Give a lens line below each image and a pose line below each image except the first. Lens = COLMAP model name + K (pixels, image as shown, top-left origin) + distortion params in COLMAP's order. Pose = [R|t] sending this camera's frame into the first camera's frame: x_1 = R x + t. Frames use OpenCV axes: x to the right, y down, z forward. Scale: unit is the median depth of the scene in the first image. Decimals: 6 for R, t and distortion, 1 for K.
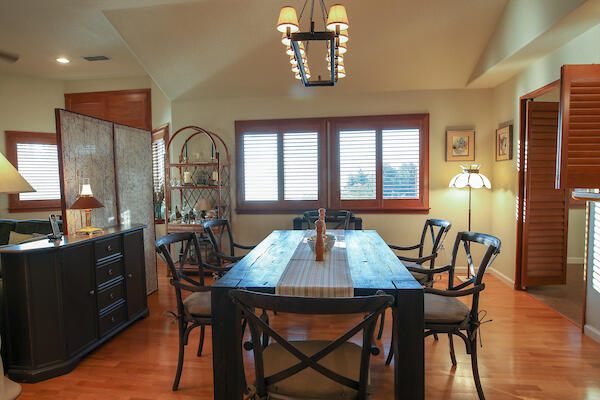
lens RADIAL K [[343.7, 0, 291.8], [0, 343.7, 200.4], [0, 0, 1]] dist [-0.023243, 0.001071]
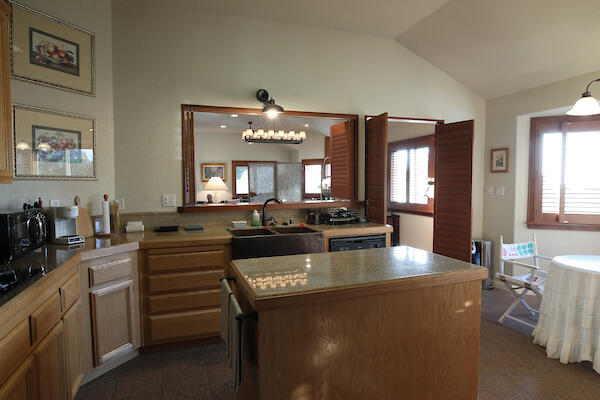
lens RADIAL K [[354.4, 0, 303.2], [0, 354.4, 199.7], [0, 0, 1]] dist [-0.022933, -0.001108]
pose [[0.444261, 0.053152, -0.894319, 1.492313], [-0.055191, 0.997966, 0.031895, -0.041988], [0.894196, 0.035189, 0.446291, 0.050176]]
